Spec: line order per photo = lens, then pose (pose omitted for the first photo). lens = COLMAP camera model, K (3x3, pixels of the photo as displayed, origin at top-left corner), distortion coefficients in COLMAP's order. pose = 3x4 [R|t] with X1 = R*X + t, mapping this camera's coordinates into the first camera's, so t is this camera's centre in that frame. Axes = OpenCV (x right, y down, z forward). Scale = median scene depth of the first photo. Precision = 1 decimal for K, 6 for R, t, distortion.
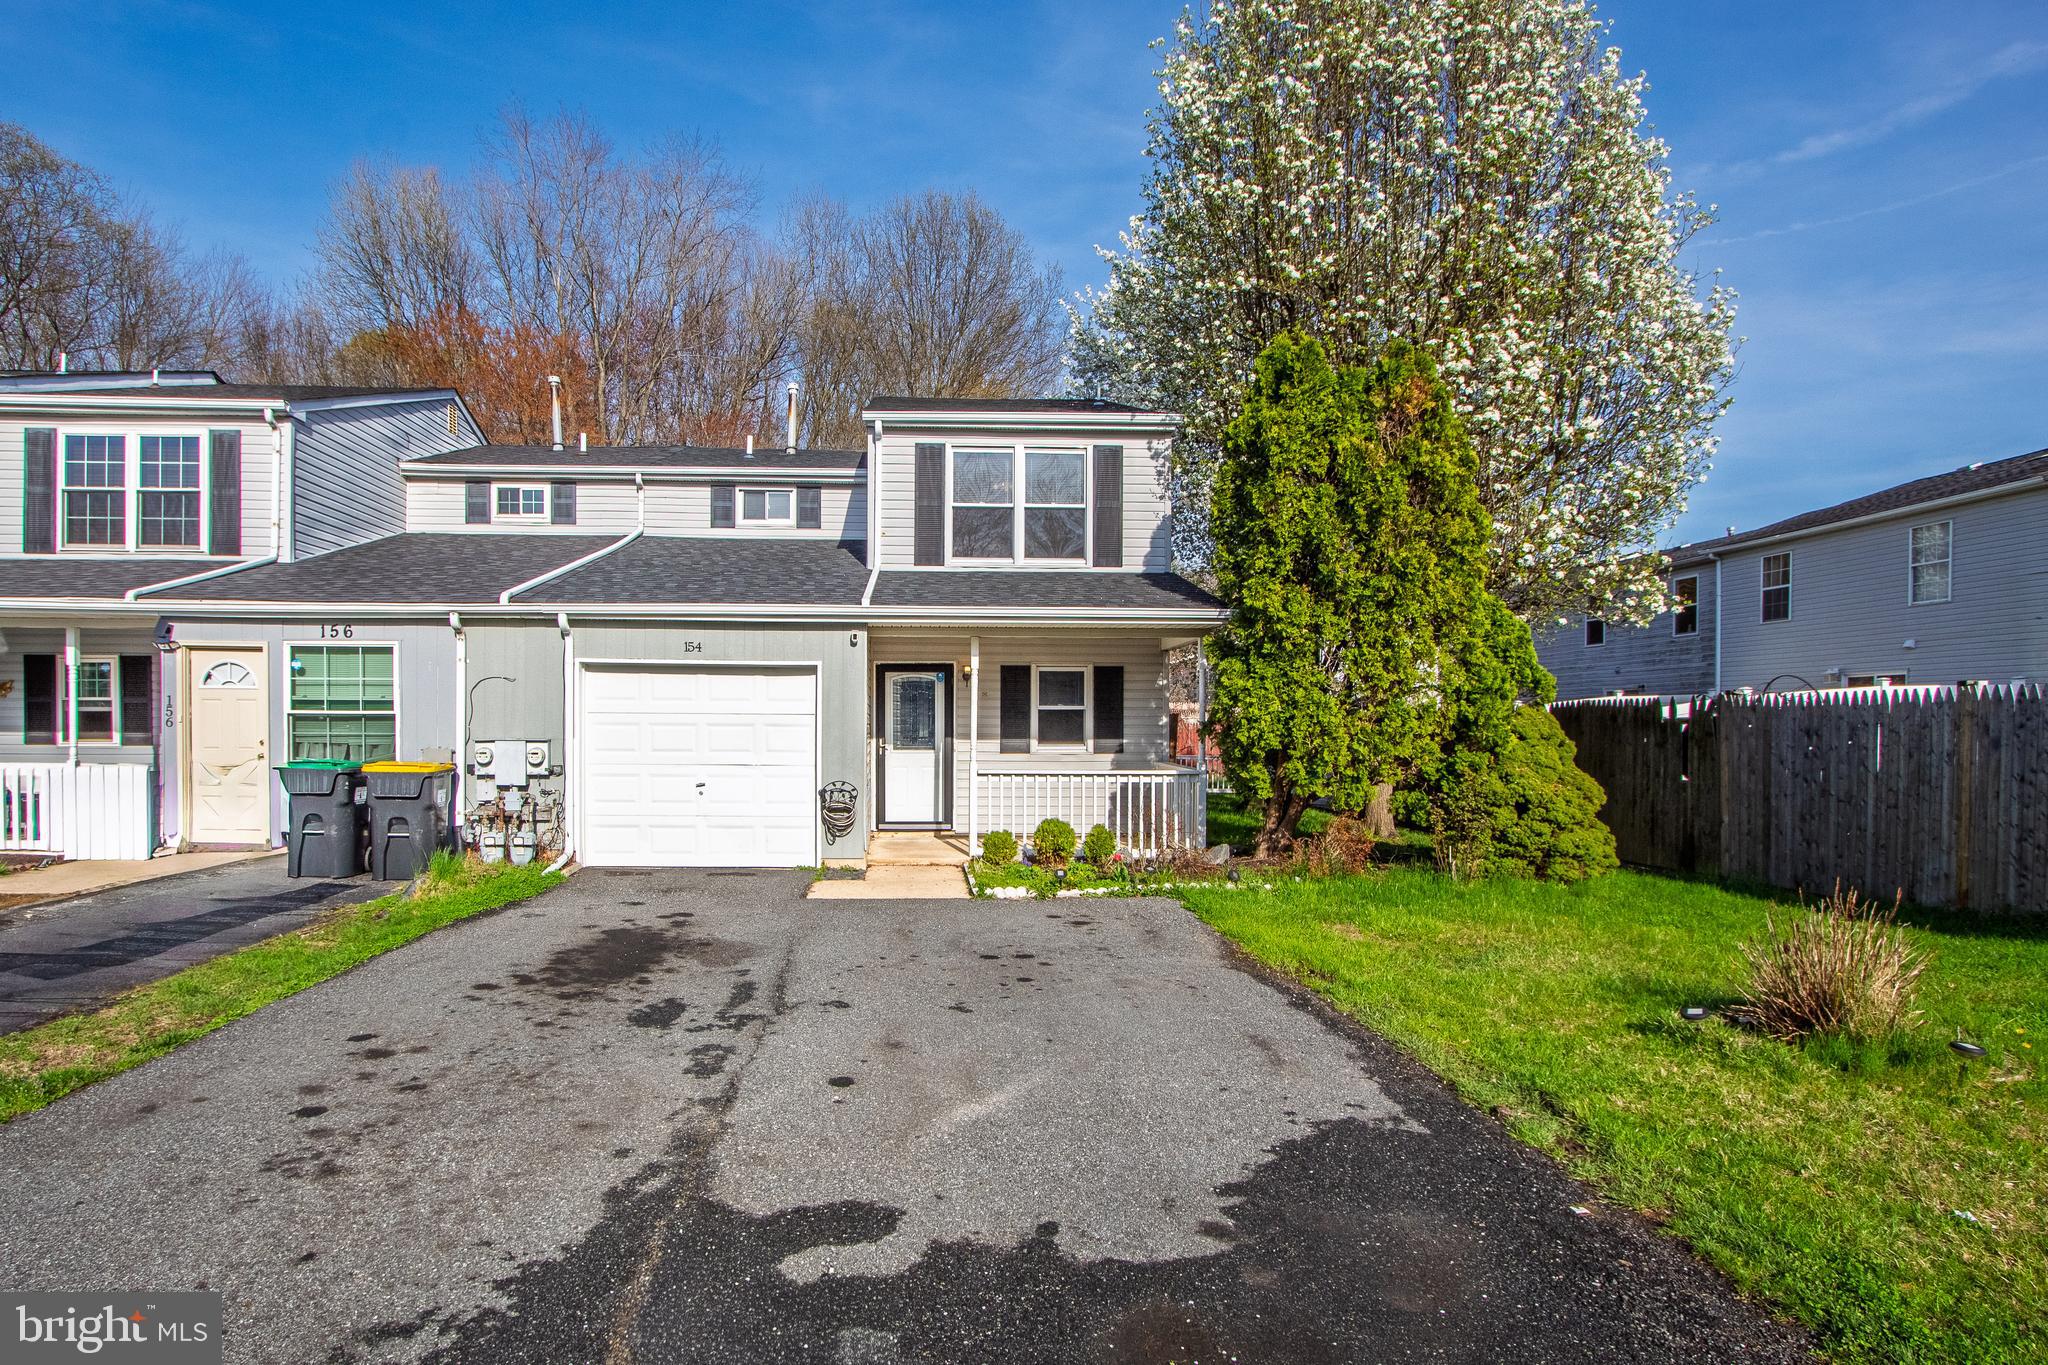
lens RADIAL K [[1127.9, 0, 1000.2], [0, 1127.9, 731.2], [0, 0, 1]] dist [-0.017279, 0.001632]
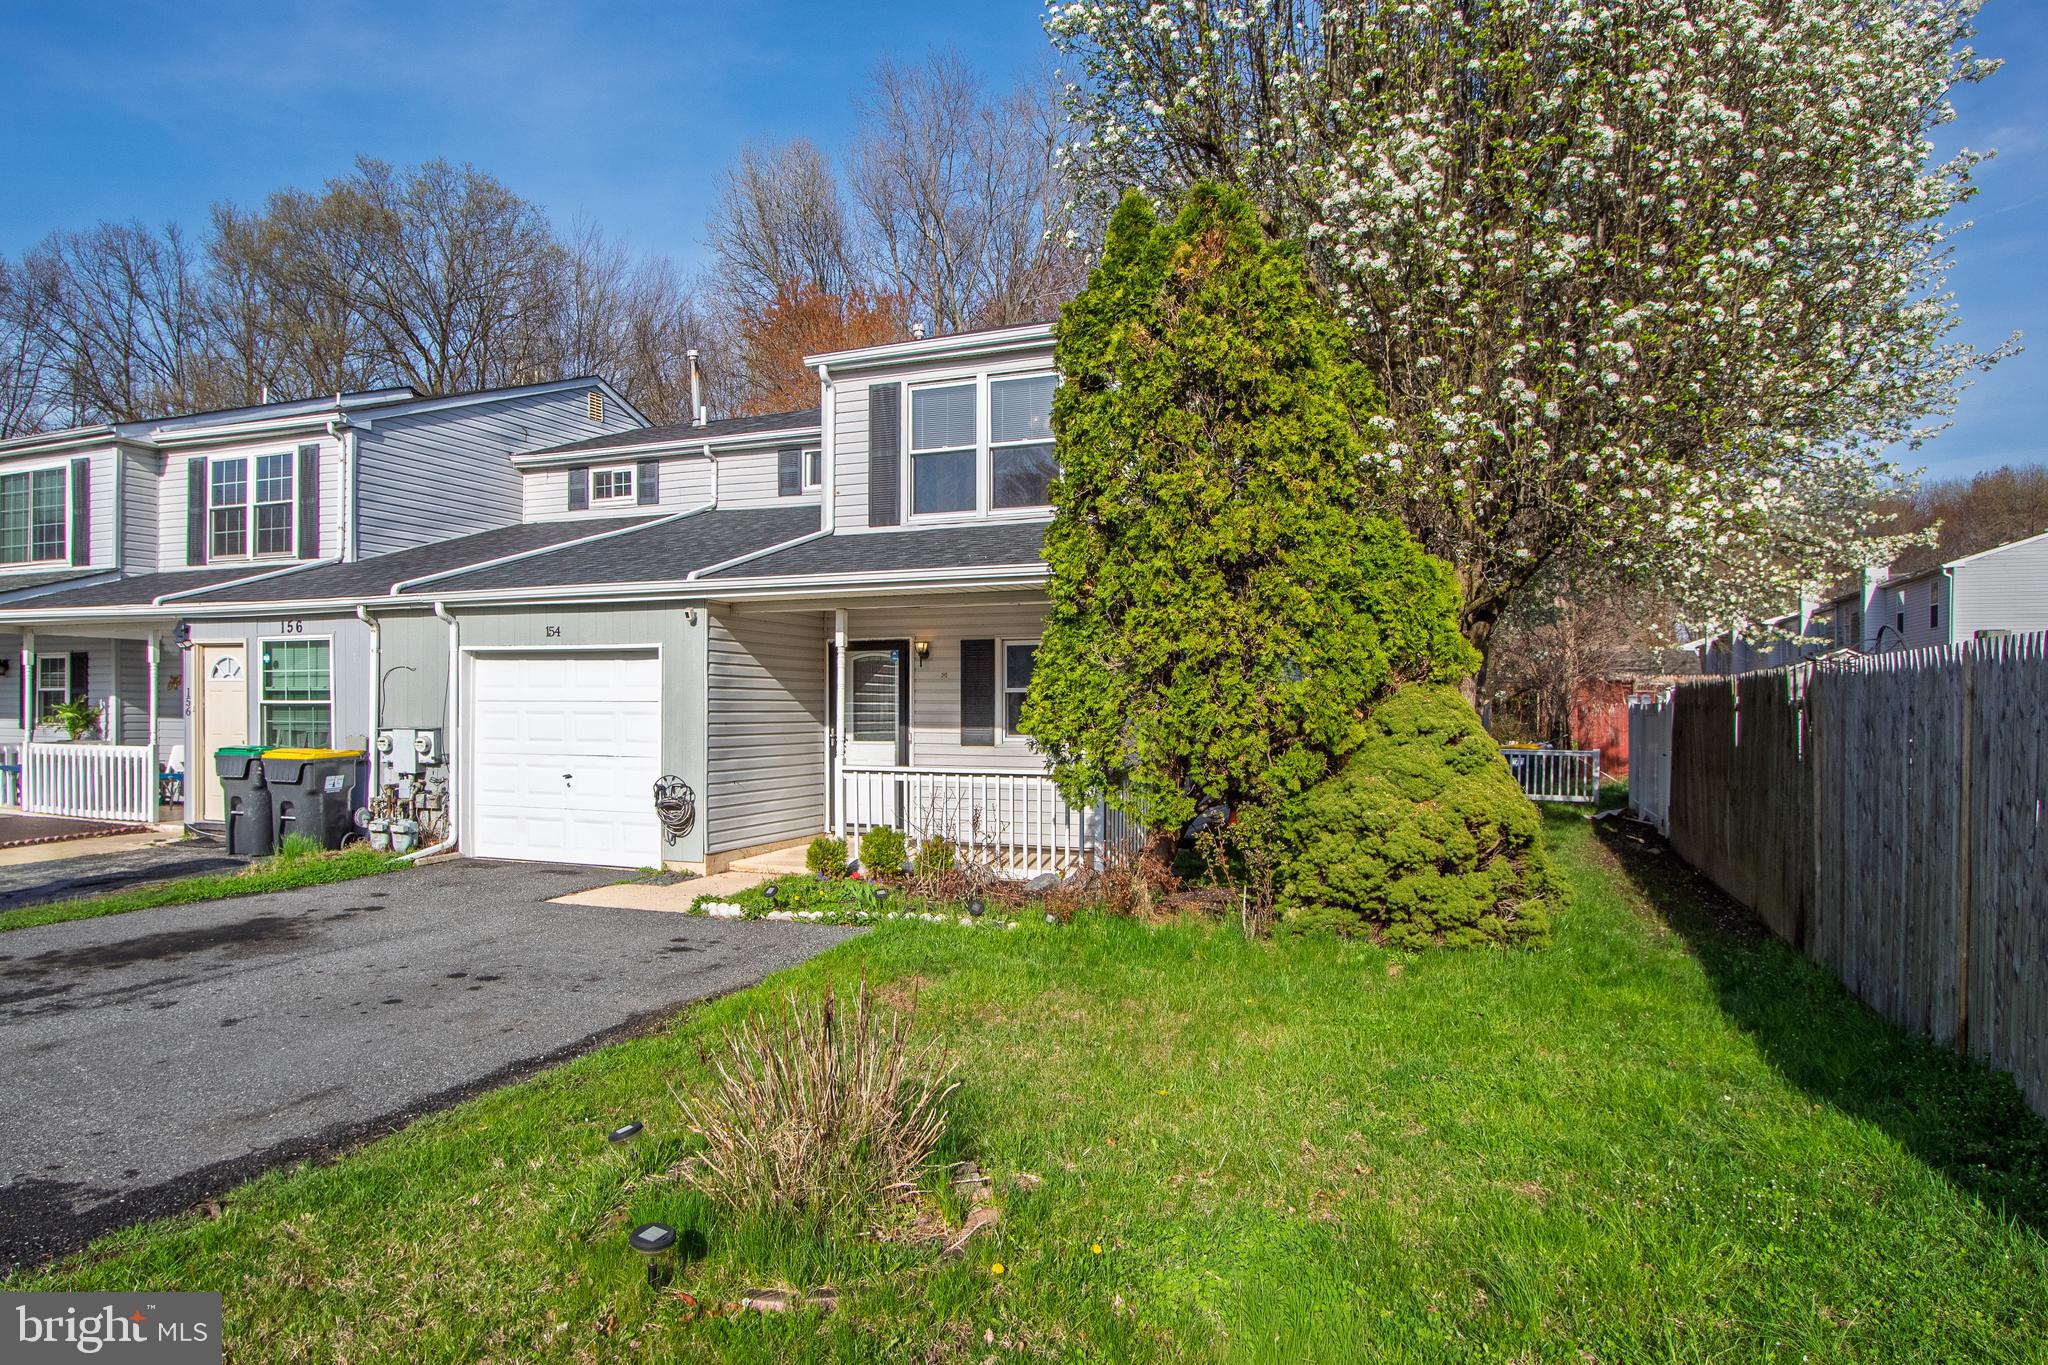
lens RADIAL K [[1334.3, 0, 1026.3], [0, 1334.3, 692.1], [0, 0, 1]] dist [-0.002869, -0.000122]
pose [[0.889908, -0.008389, -0.456063, 0.609274], [0.001721, 0.999885, -0.015035, -0.005939], [0.456137, 0.012595, 0.889820, 0.180644]]
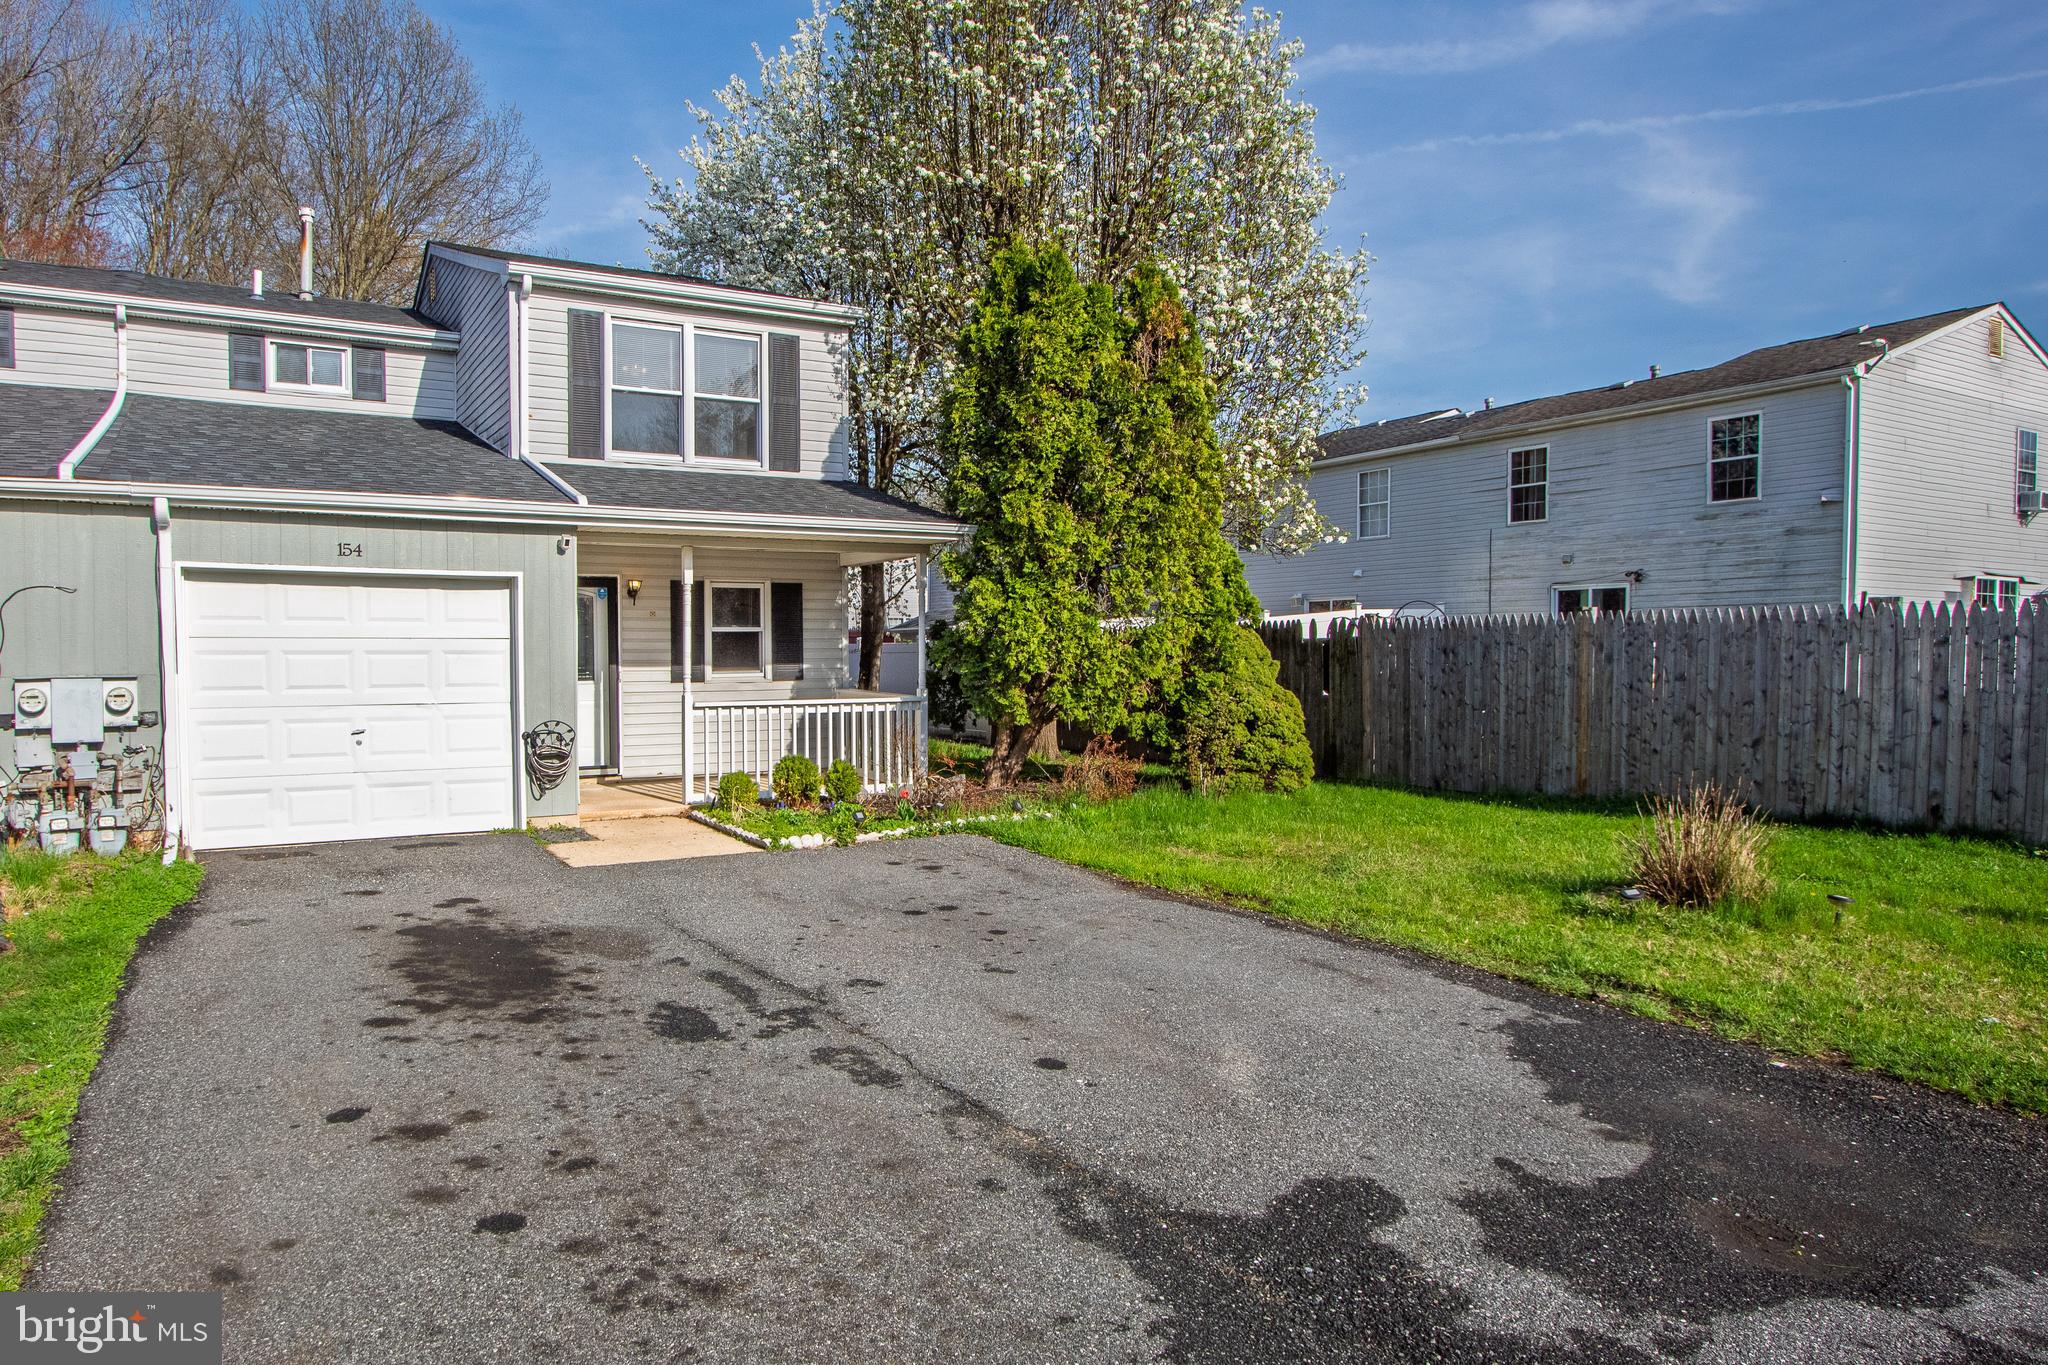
lens RADIAL K [[1235.1, 0, 927.5], [0, 1235.1, 681.8], [0, 0, 1]] dist [-0.026196, 0.017633]
pose [[0.899161, -0.019522, 0.437182, -0.290996], [0.009603, 0.999644, 0.024887, -0.003239], [-0.437512, -0.018179, 0.899029, 0.089208]]
